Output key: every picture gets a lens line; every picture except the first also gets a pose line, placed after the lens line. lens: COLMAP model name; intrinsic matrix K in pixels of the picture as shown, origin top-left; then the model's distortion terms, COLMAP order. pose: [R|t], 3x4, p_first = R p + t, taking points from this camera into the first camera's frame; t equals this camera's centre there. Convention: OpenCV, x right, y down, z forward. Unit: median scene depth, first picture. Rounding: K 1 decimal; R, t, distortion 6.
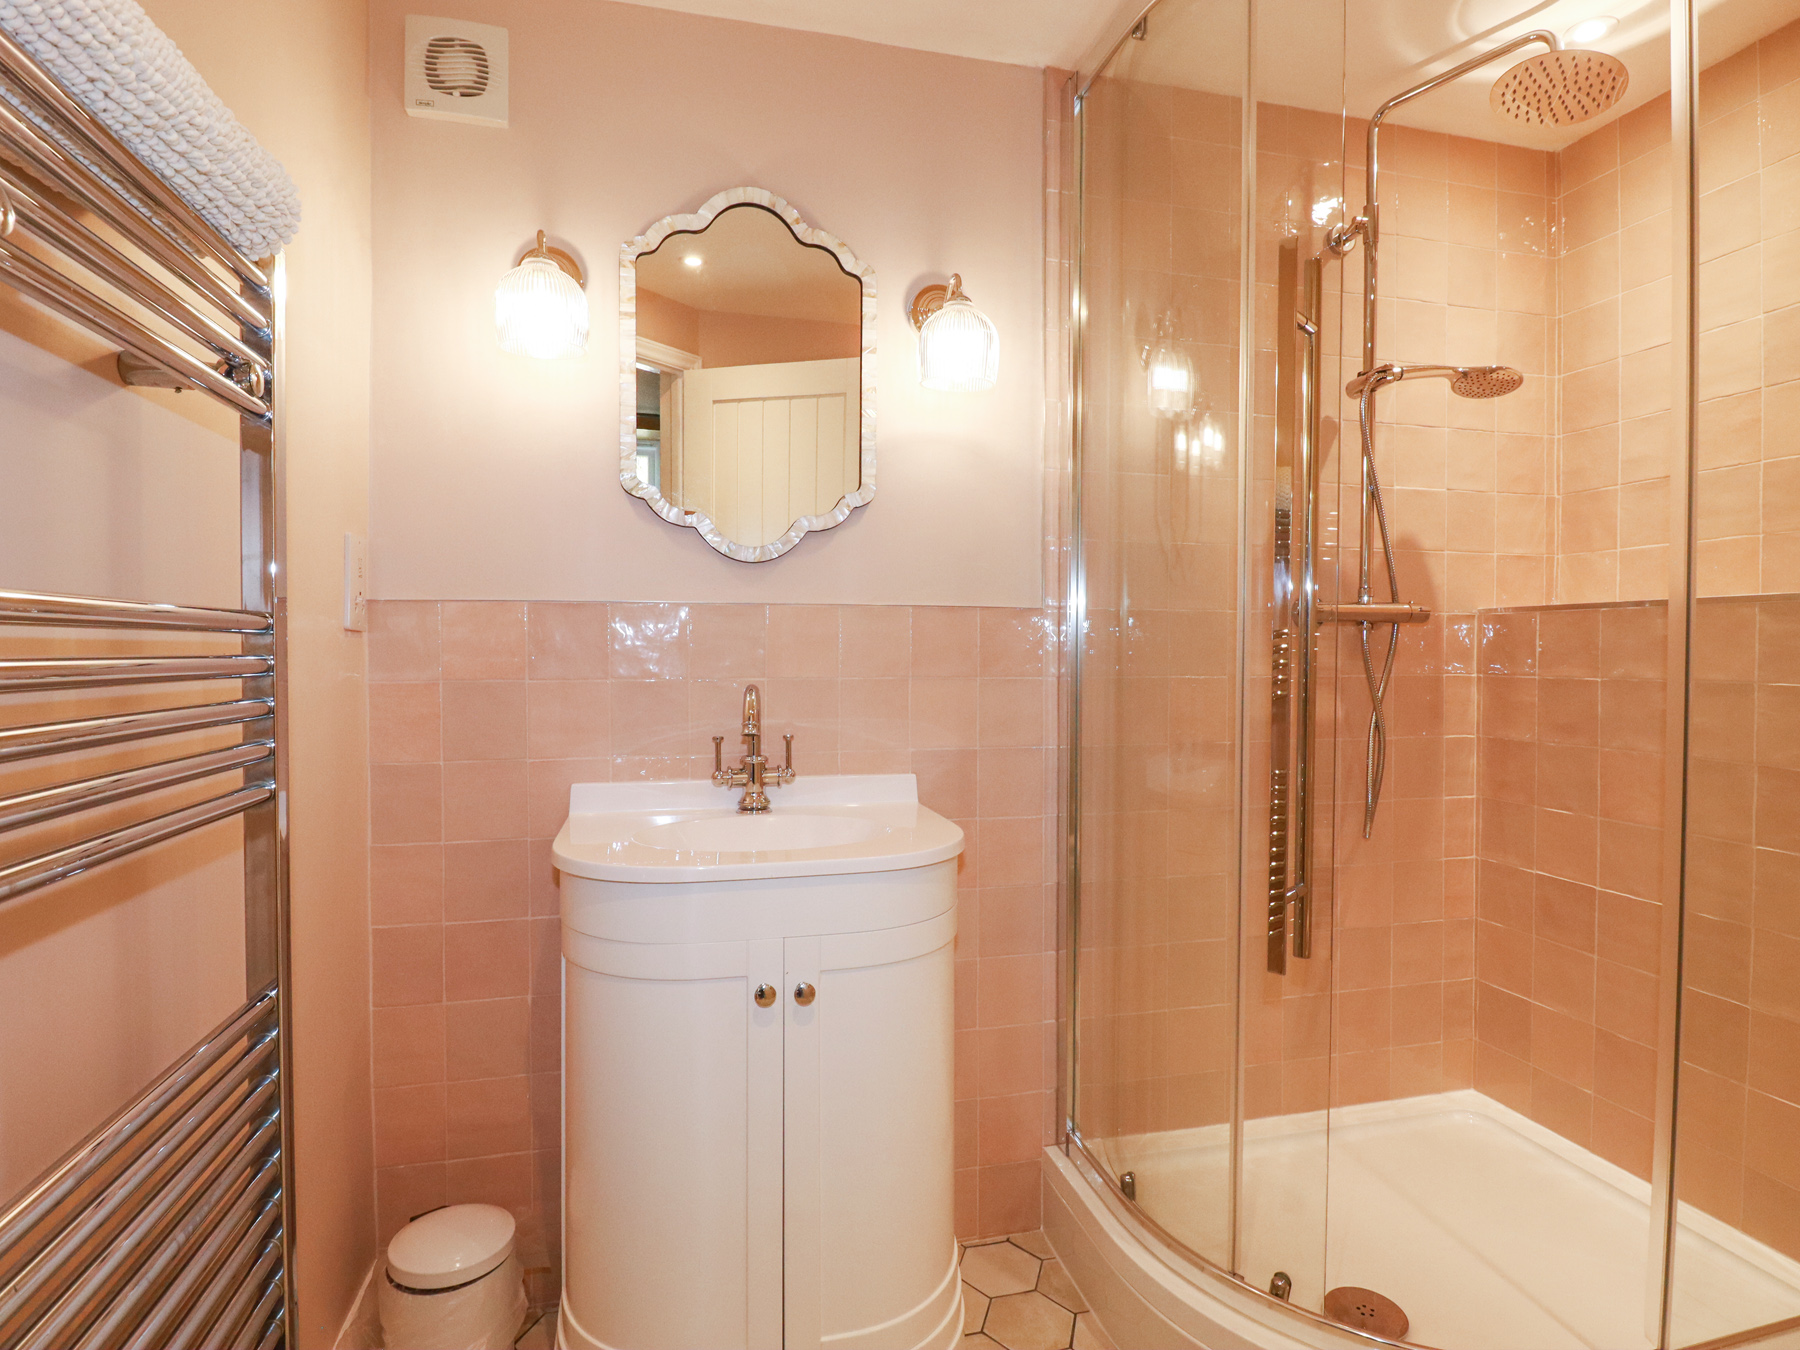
lens RADIAL K [[958.2, 0, 901.2], [0, 958.2, 671.3], [0, 0, 1]] dist [0.001872, -0.016031]
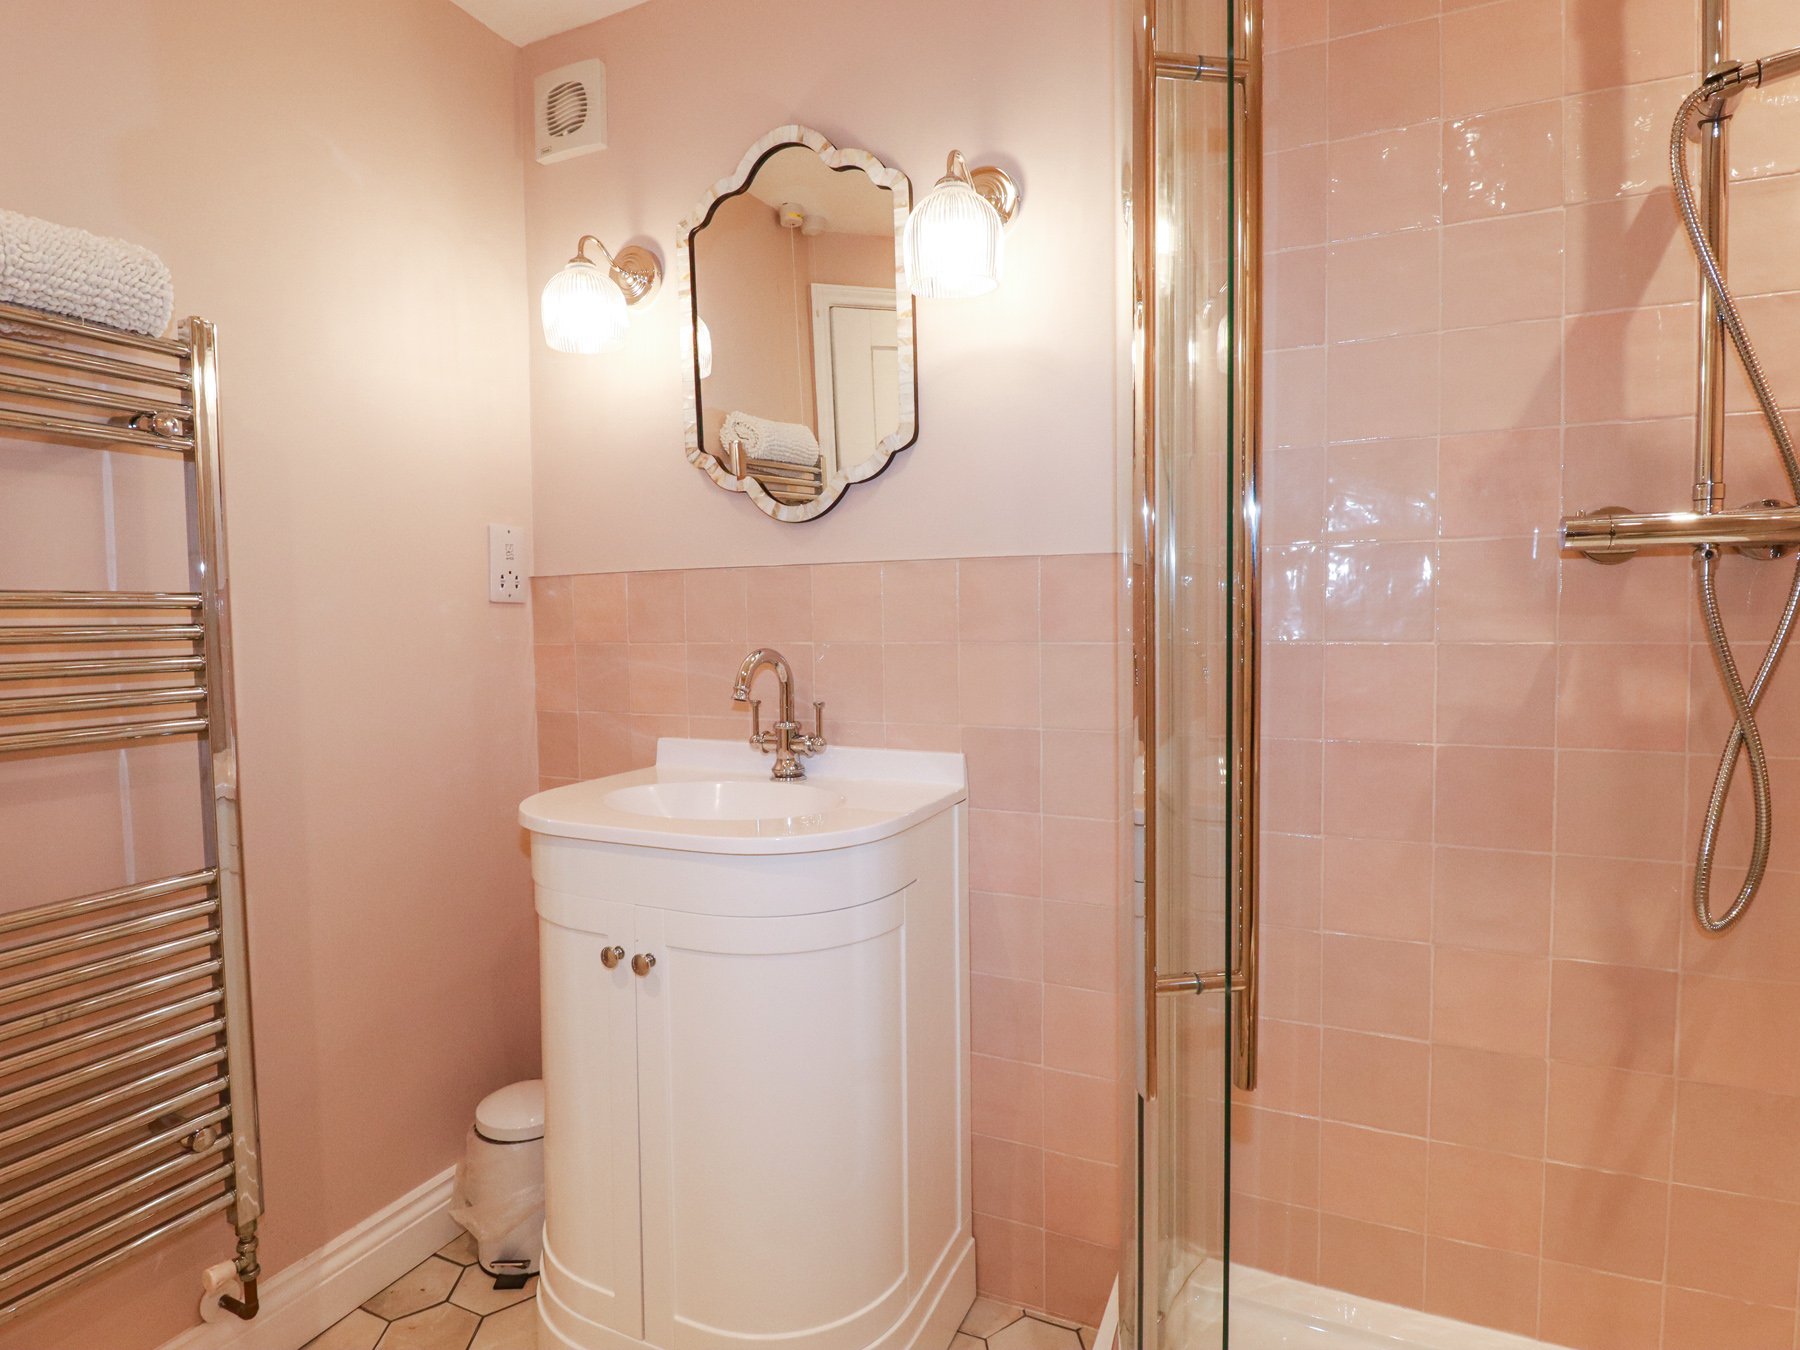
lens RADIAL K [[958.2, 0, 901.2], [0, 958.2, 671.3], [0, 0, 1]] dist [0.001872, -0.016031]
pose [[0.773187, 0.023530, -0.633741, 0.544355], [0.001695, 0.999231, 0.039168, -0.000940], [0.634176, -0.031359, 0.772553, 0.317793]]
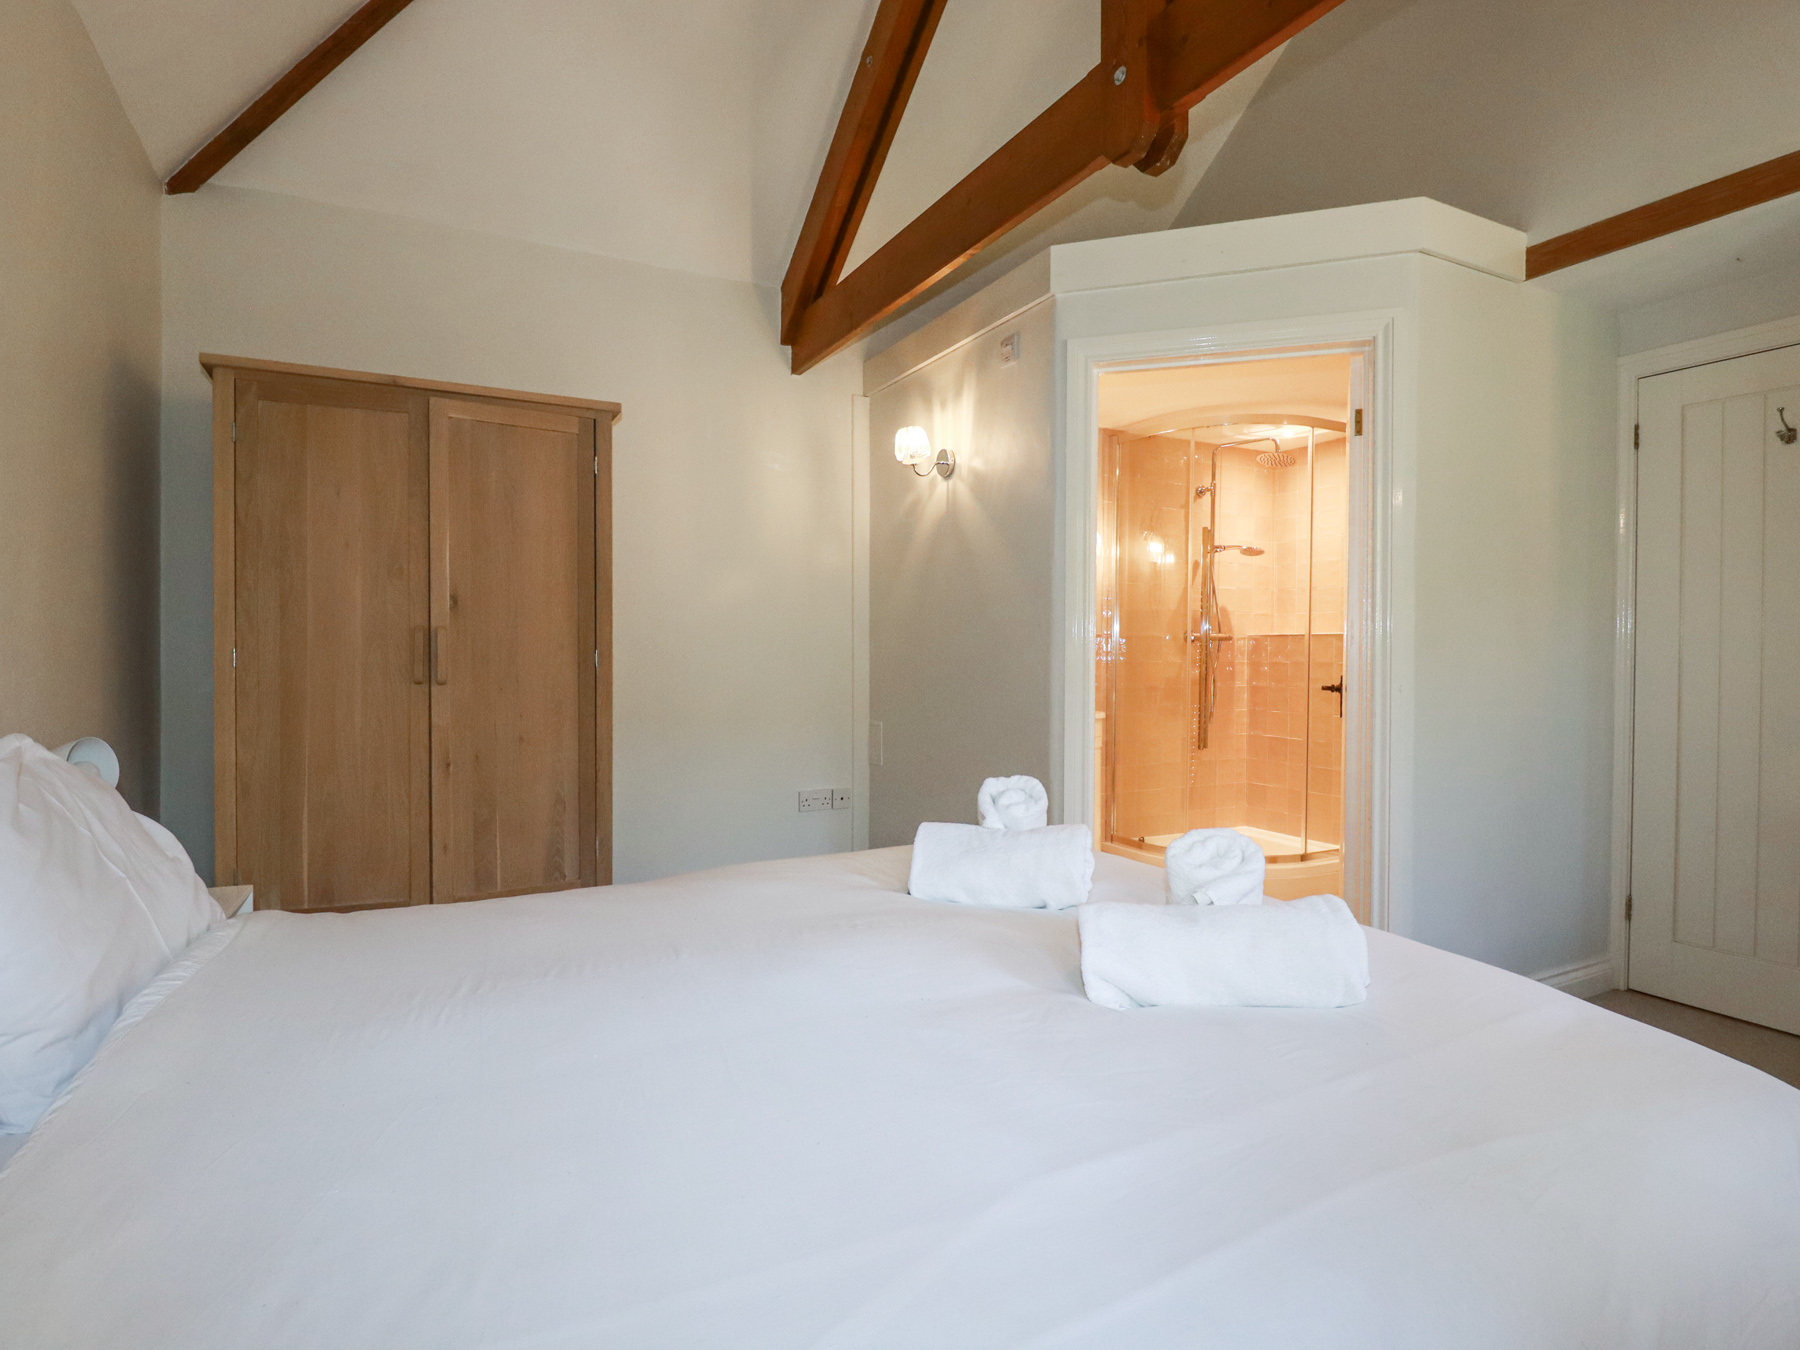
lens RADIAL K [[958.2, 0, 901.2], [0, 958.2, 671.3], [0, 0, 1]] dist [0.001872, -0.016031]
pose [[0.974675, 0.003899, 0.223593, -1.140799], [-0.003426, 0.999991, -0.002505, 0.053522], [-0.223601, 0.001675, 0.974679, -1.687542]]
